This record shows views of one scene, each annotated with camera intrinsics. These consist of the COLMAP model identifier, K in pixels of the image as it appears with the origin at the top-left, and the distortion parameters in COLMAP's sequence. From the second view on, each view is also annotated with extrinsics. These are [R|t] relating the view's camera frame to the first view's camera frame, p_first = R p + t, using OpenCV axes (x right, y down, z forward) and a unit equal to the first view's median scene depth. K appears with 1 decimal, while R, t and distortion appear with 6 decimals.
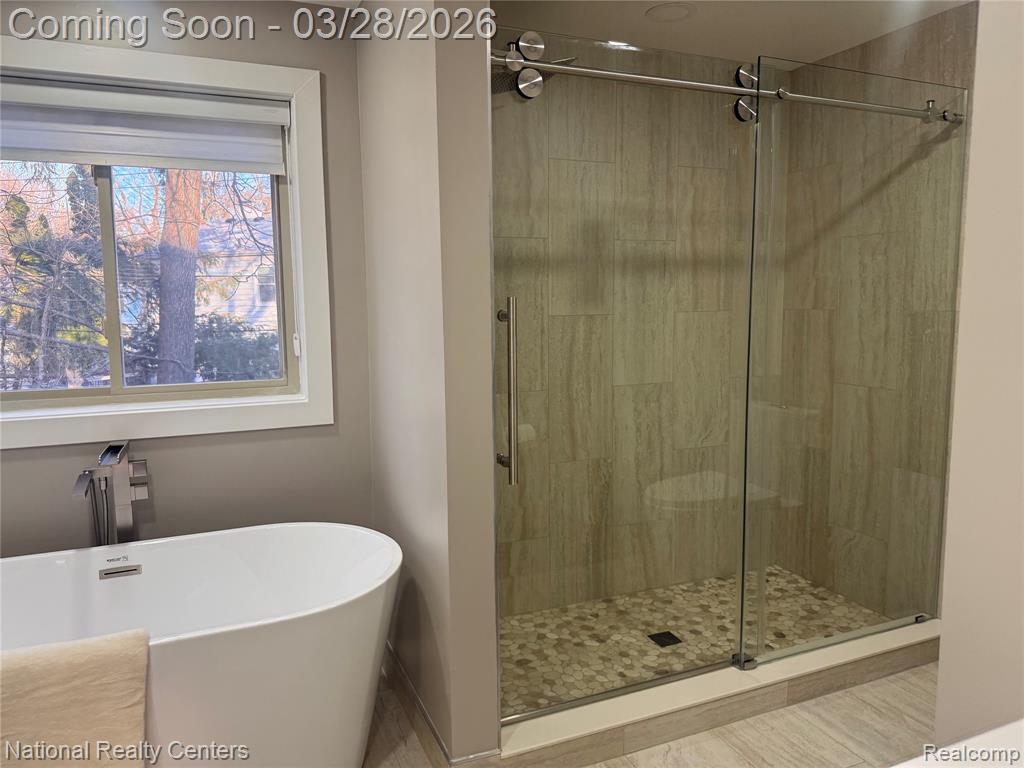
lens RADIAL K [[730.2, 0, 516.0], [0, 730.2, 377.4], [0, 0, 1]] dist [0.044216, -0.055774]
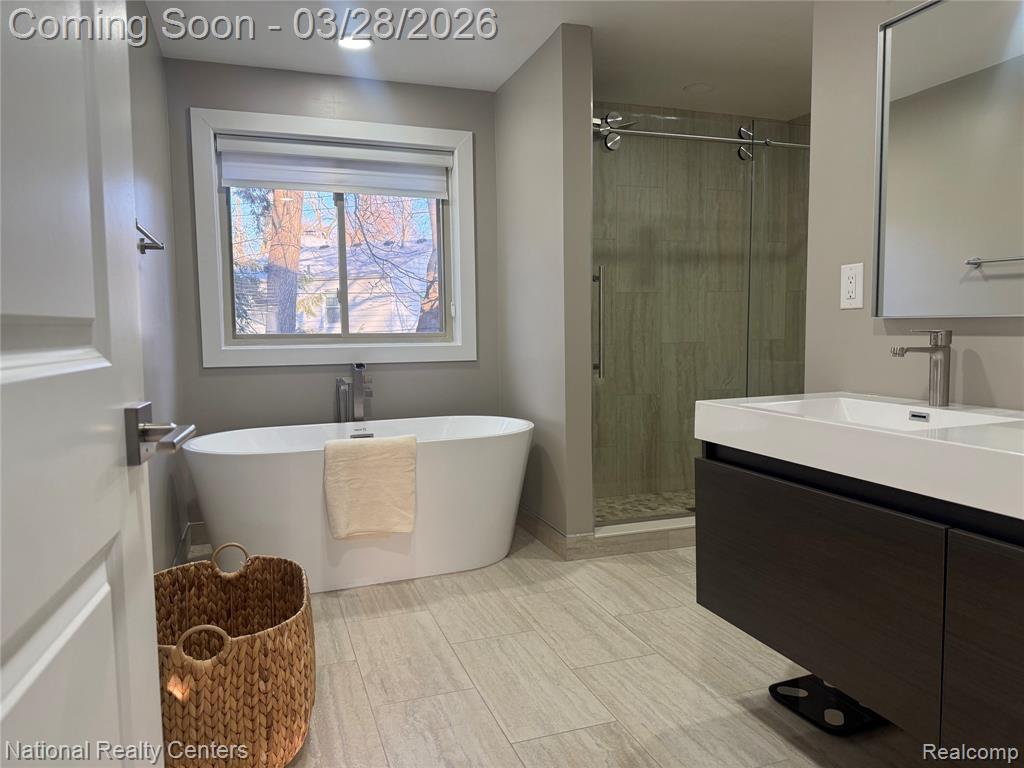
lens RADIAL K [[730.2, 0, 512.9], [0, 730.2, 394.5], [0, 0, 1]] dist [0.044216, -0.055774]
pose [[0.997853, 0.002276, -0.065450, -0.063545], [-0.003201, 0.999896, -0.014032, 0.136108], [0.065411, 0.014211, 0.997757, -0.453588]]
